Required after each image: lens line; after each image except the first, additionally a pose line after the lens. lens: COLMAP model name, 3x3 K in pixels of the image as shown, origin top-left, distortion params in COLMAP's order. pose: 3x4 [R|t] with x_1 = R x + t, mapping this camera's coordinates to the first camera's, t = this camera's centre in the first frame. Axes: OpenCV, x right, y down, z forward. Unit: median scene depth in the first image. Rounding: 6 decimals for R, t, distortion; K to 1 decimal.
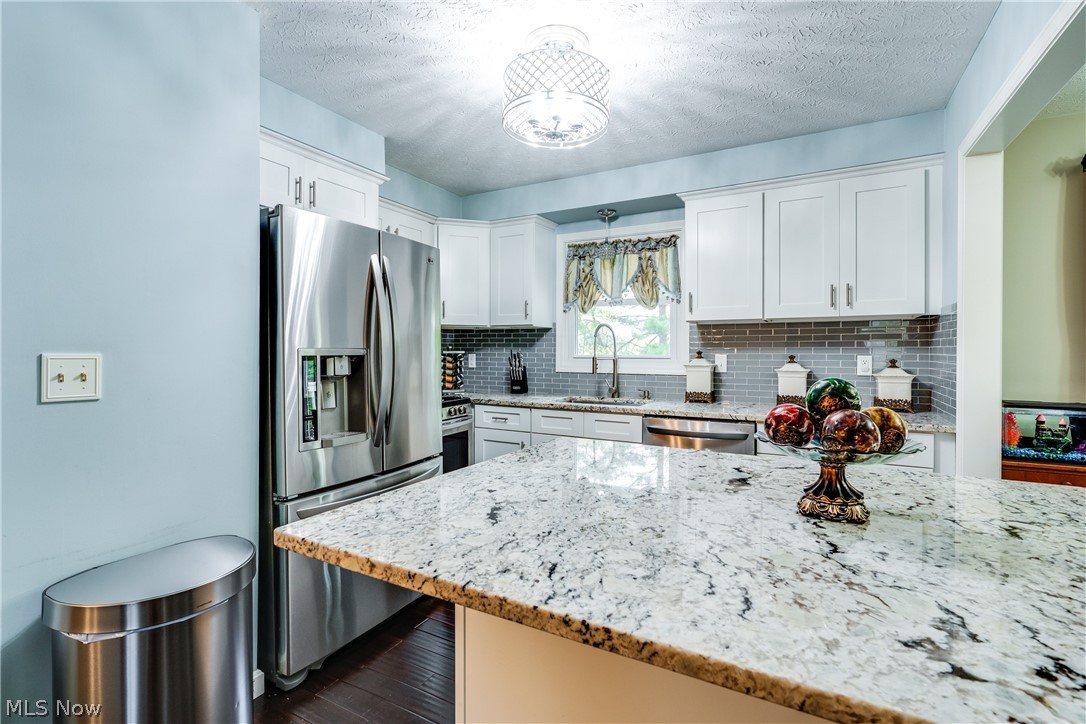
lens RADIAL K [[495.9, 0, 544.3], [0, 495.9, 354.3], [0, 0, 1]] dist [-0.008565, 0.000993]
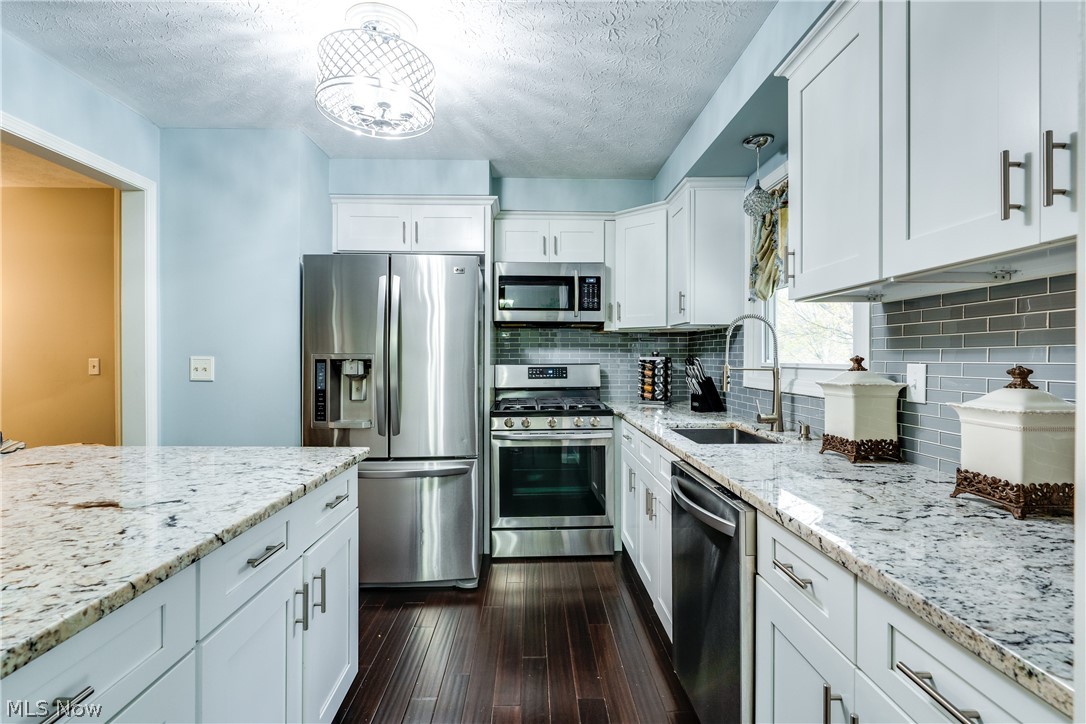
lens RADIAL K [[495.9, 0, 547.2], [0, 495.9, 365.2], [0, 0, 1]] dist [-0.008565, 0.000993]
pose [[0.503704, 0.013039, -0.863778, 0.557113], [-0.007072, 0.999915, 0.010970, -0.000332], [0.863848, 0.000584, 0.503753, 0.450025]]
